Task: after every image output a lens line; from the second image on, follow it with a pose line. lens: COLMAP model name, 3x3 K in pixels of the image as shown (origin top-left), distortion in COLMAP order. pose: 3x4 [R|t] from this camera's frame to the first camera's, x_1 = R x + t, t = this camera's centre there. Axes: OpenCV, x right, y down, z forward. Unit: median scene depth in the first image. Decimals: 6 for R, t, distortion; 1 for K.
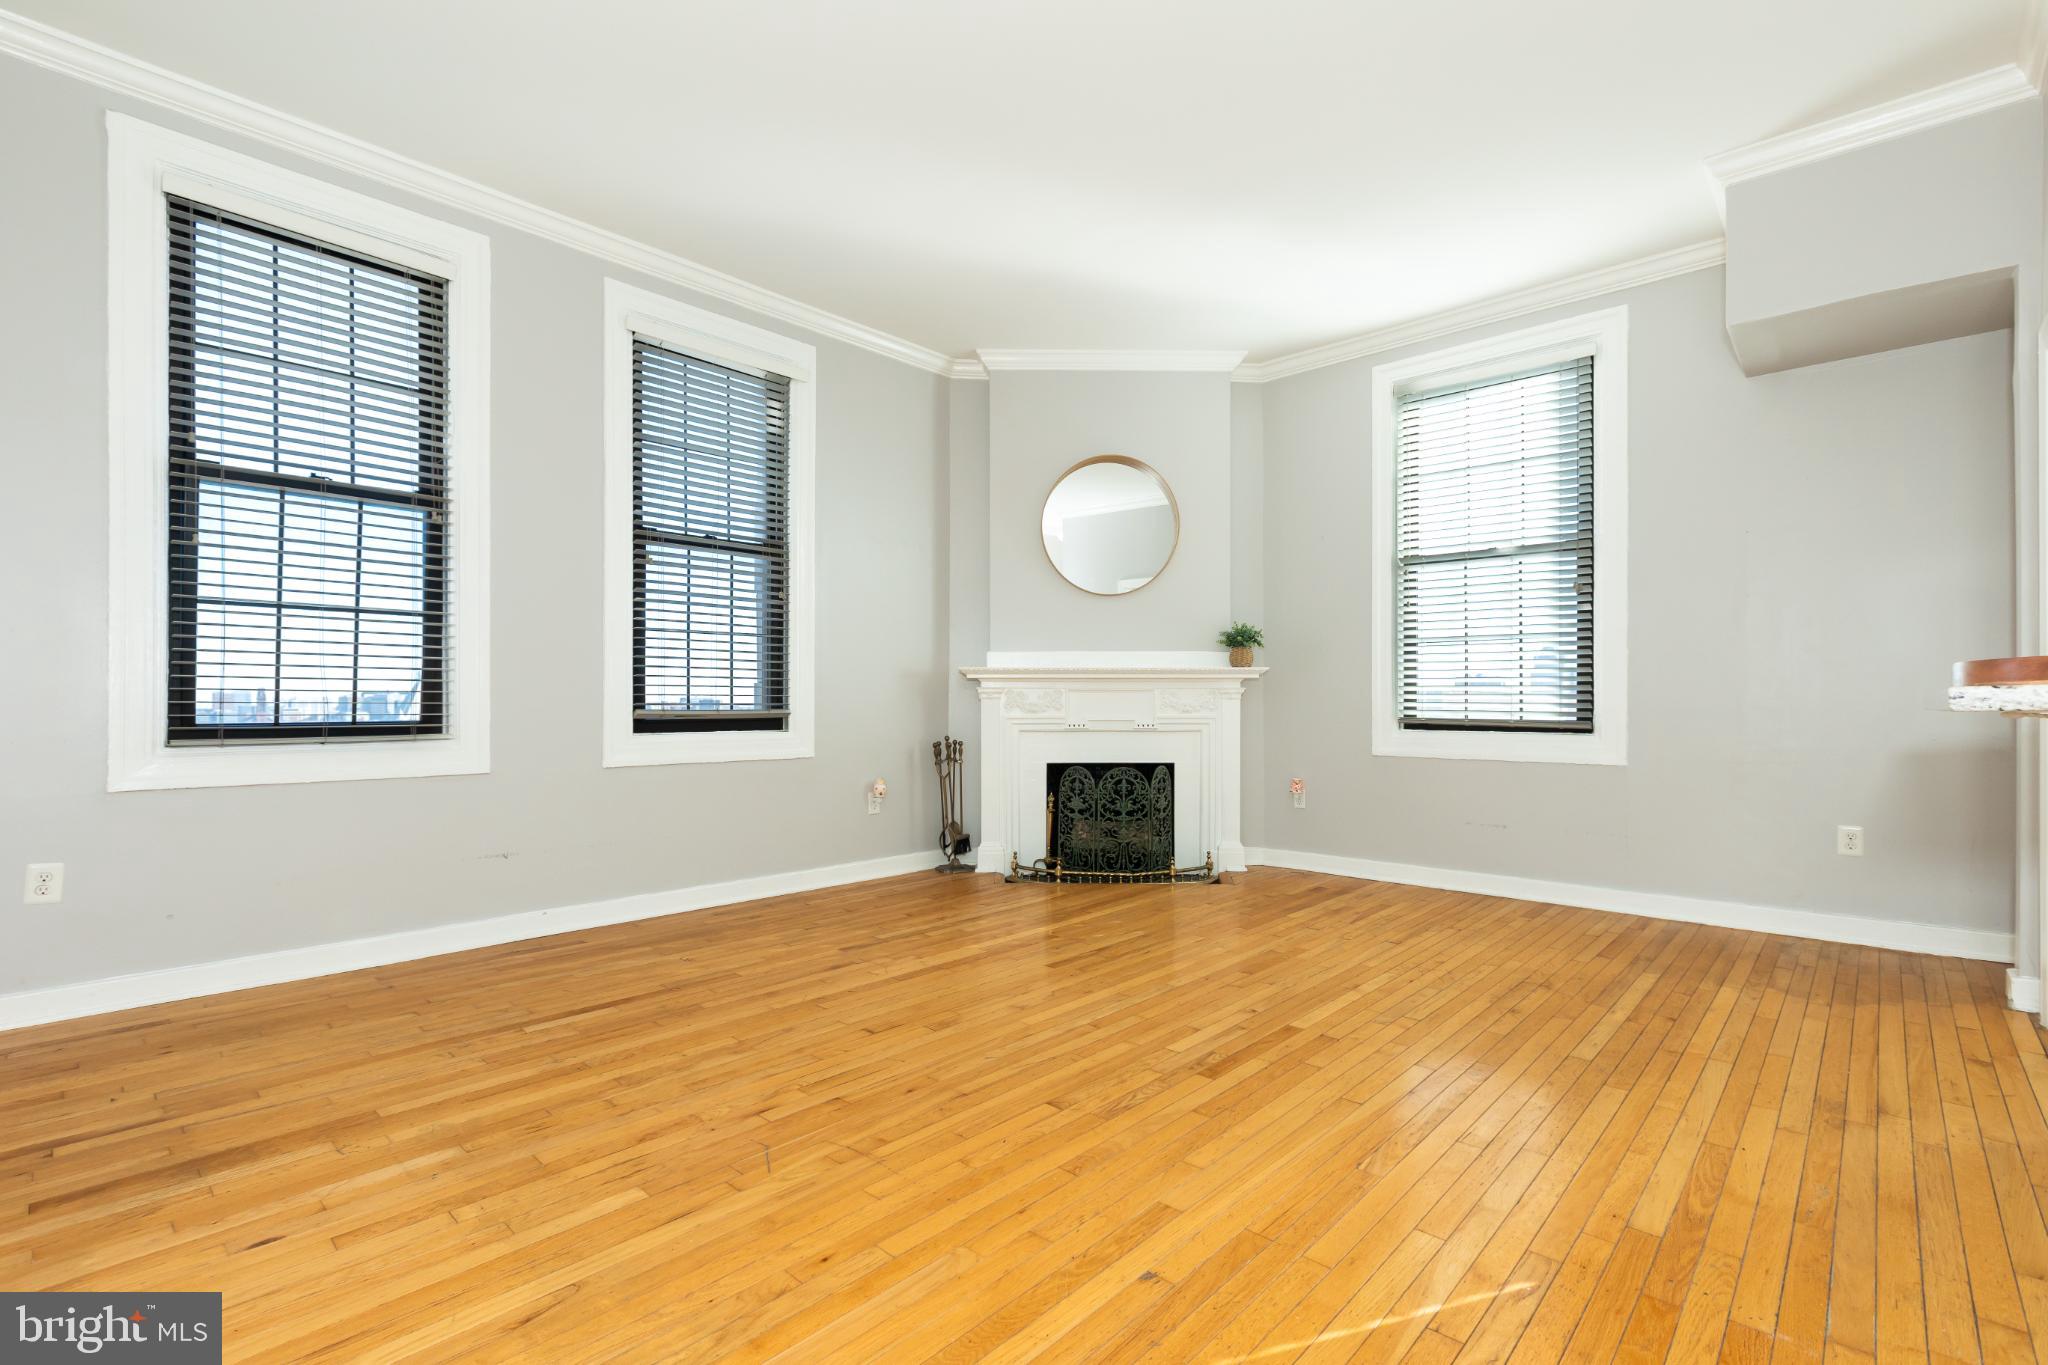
lens RADIAL K [[936.7, 0, 980.5], [0, 936.7, 695.0], [0, 0, 1]] dist [-0.000880, -0.000199]
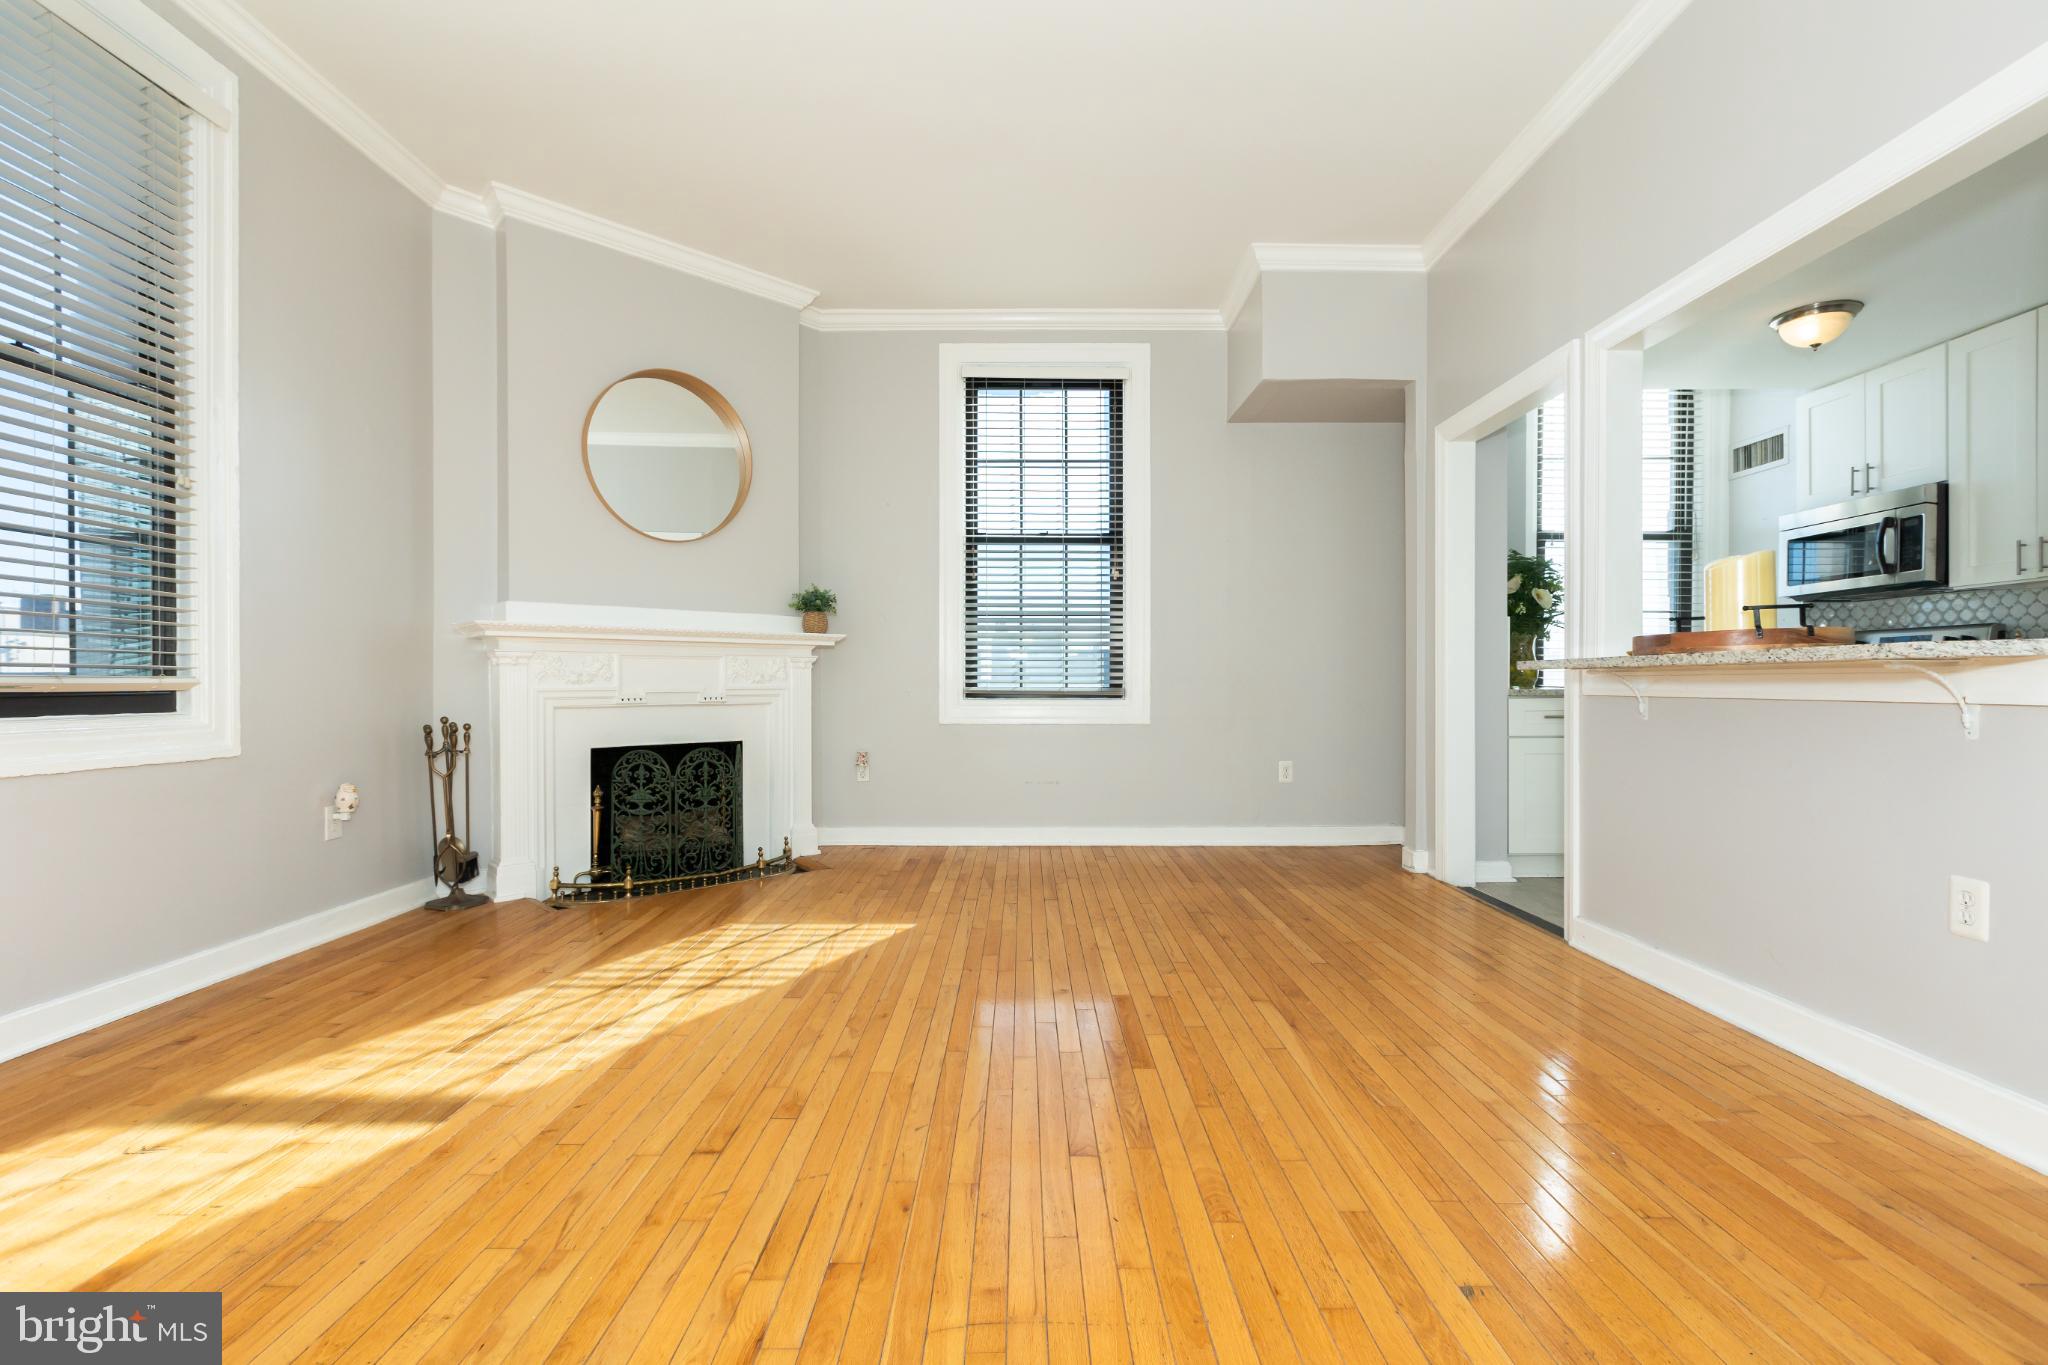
lens RADIAL K [[933.2, 0, 1030.5], [0, 933.2, 690.1], [0, 0, 1]] dist [-0.001542, 0.000218]
pose [[0.713878, -0.006598, 0.700239, -0.237114], [-0.006197, 0.999857, 0.015739, 0.011241], [-0.700242, -0.015575, 0.713735, 0.213211]]
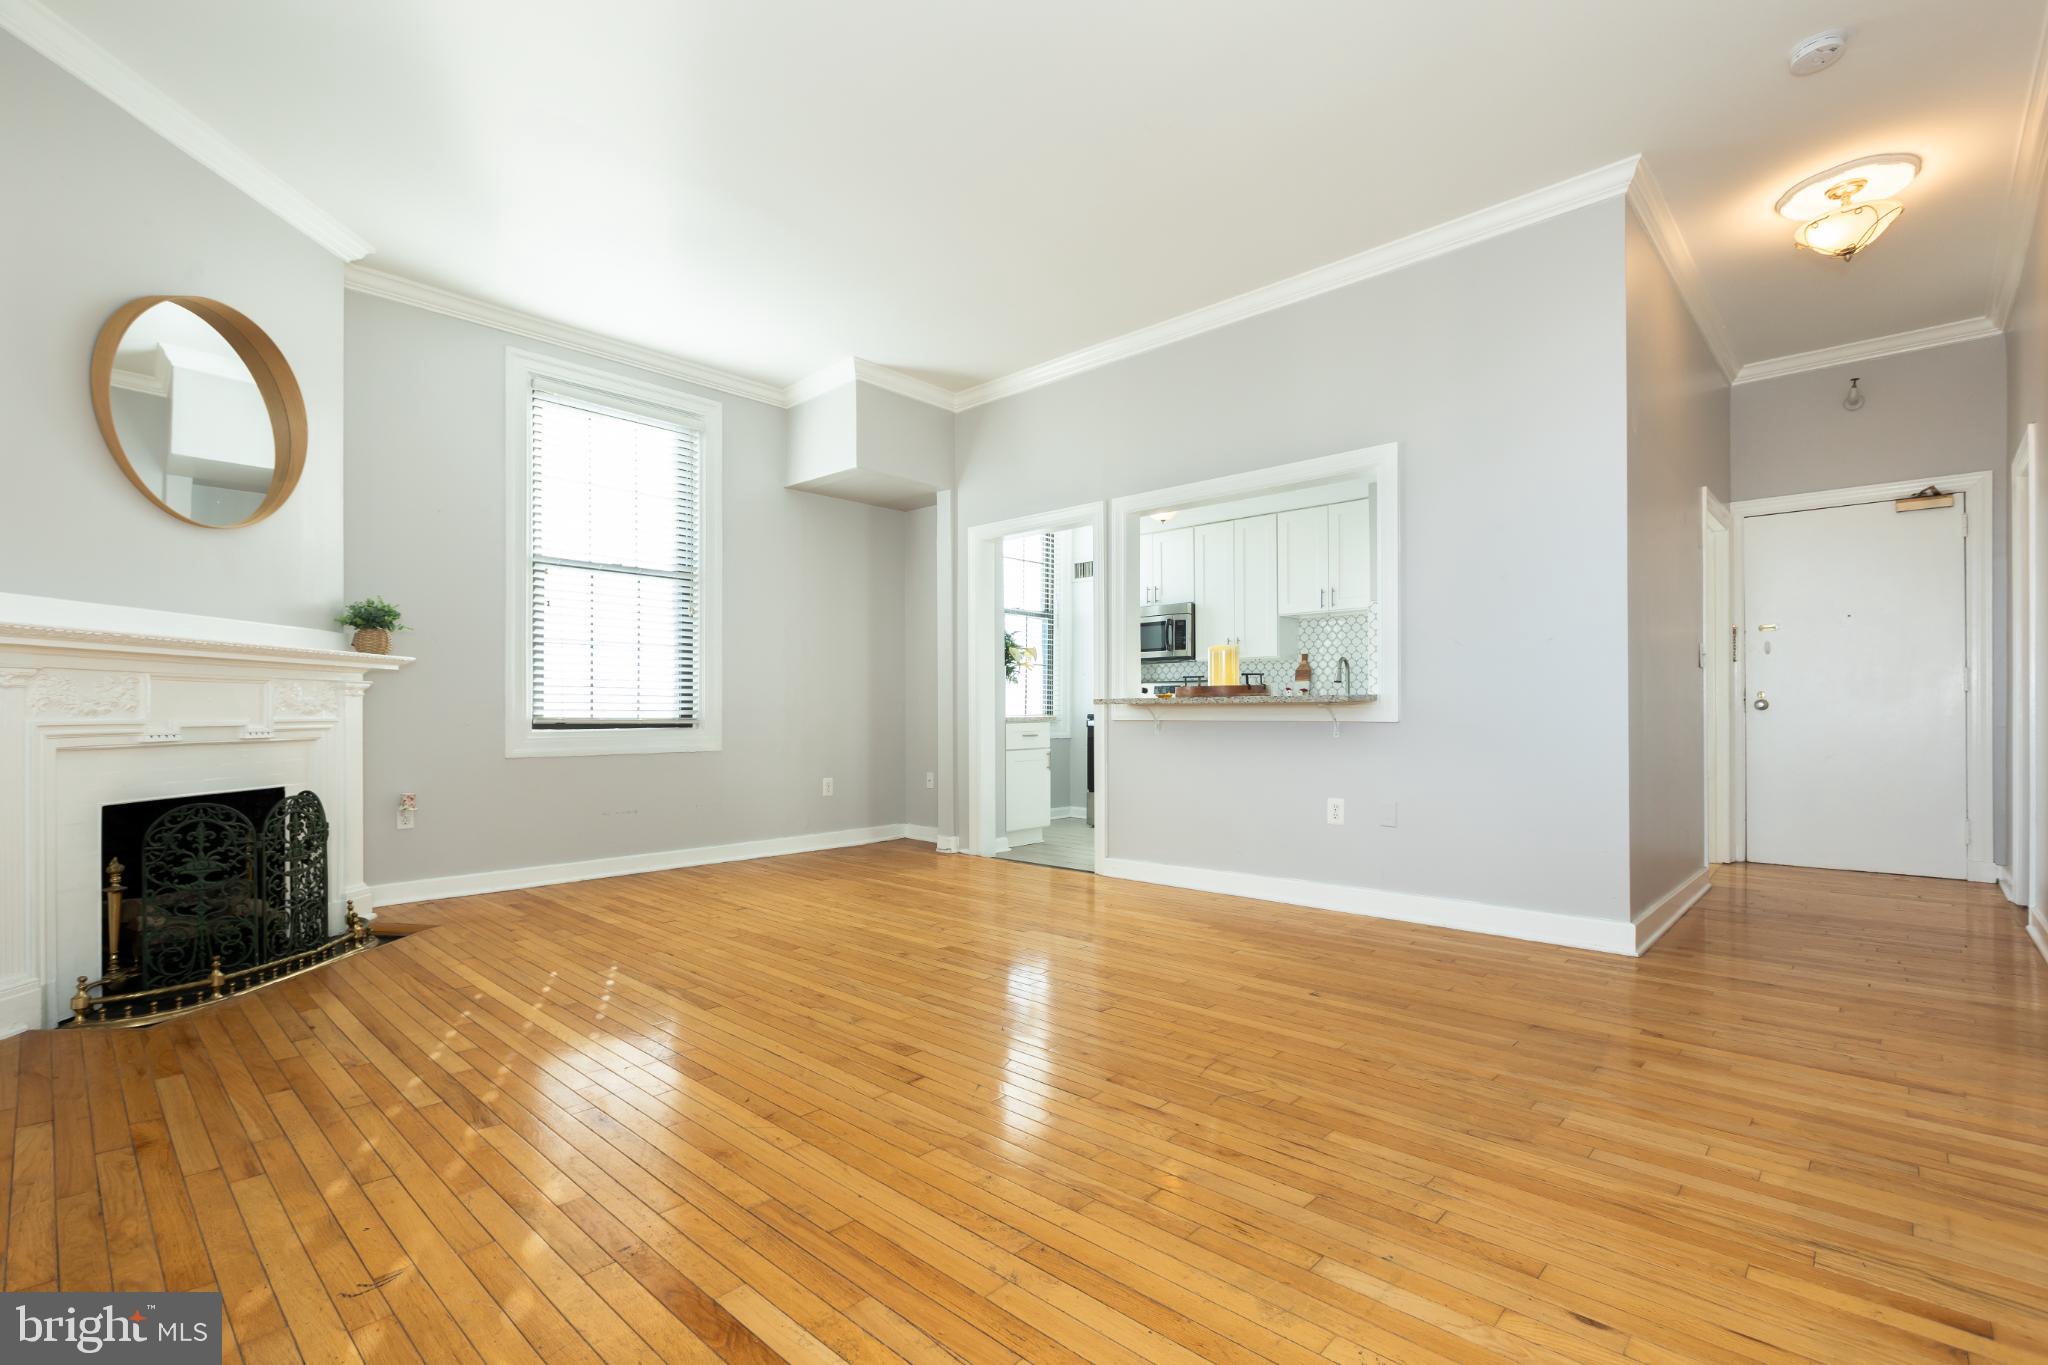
lens RADIAL K [[918.2, 0, 1024.7], [0, 918.2, 710.7], [0, 0, 1]] dist [0.001494, 0.000965]
pose [[-0.023663, 0.001800, 0.999718, -0.543733], [-0.008673, 0.999960, -0.002006, 0.014705], [-0.999682, -0.008718, -0.023647, 0.527099]]
